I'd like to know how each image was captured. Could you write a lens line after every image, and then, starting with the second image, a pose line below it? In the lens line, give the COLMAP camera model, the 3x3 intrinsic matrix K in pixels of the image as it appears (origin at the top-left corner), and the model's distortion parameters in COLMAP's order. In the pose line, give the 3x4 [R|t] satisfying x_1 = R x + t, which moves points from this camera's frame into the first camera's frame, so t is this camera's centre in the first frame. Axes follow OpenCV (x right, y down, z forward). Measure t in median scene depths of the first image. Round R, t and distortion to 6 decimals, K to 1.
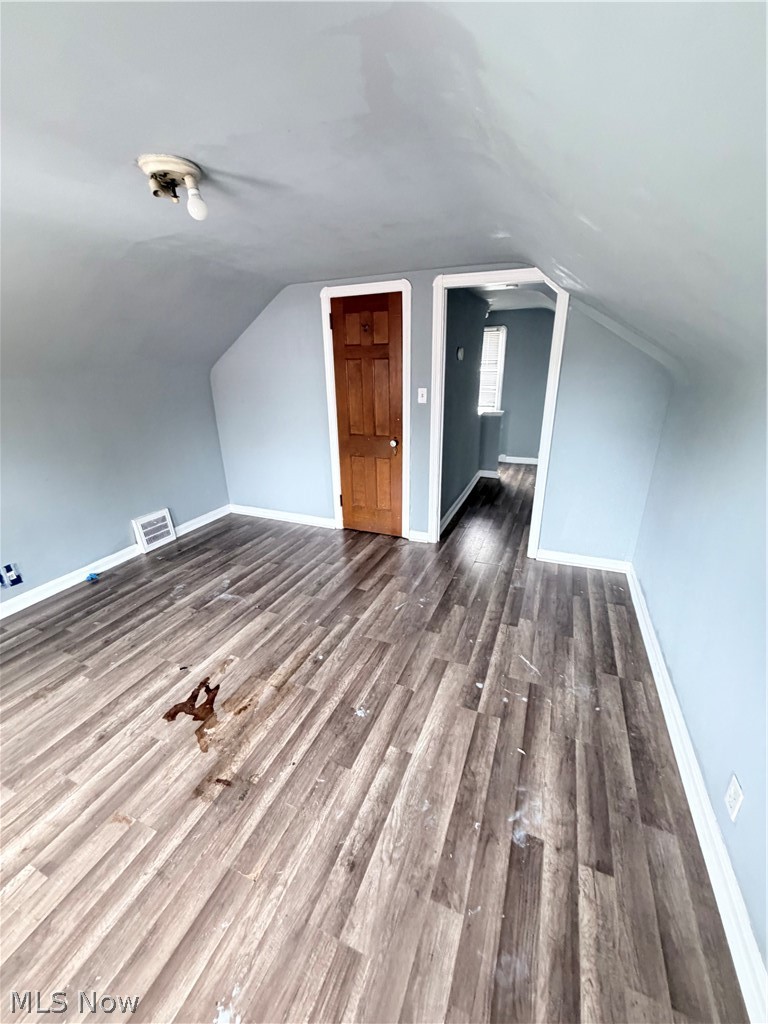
lens RADIAL K [[409.6, 0, 383.2], [0, 409.6, 511.2], [0, 0, 1]] dist [-0.000173, -0.000332]
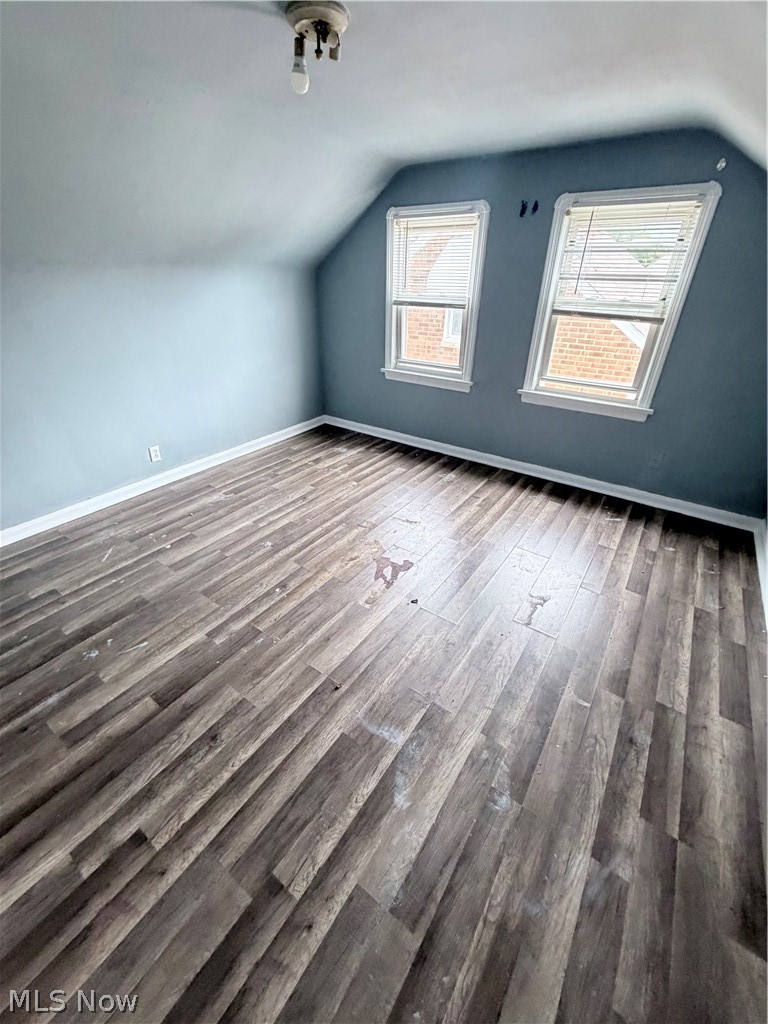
lens RADIAL K [[409.6, 0, 382.8], [0, 409.6, 510.4], [0, 0, 1]] dist [-0.000173, -0.000332]
pose [[-0.976629, -0.102326, 0.189011, -0.571351], [0.079348, 0.645623, 0.759523, -0.489672], [-0.199749, 0.756770, -0.622415, 1.441636]]
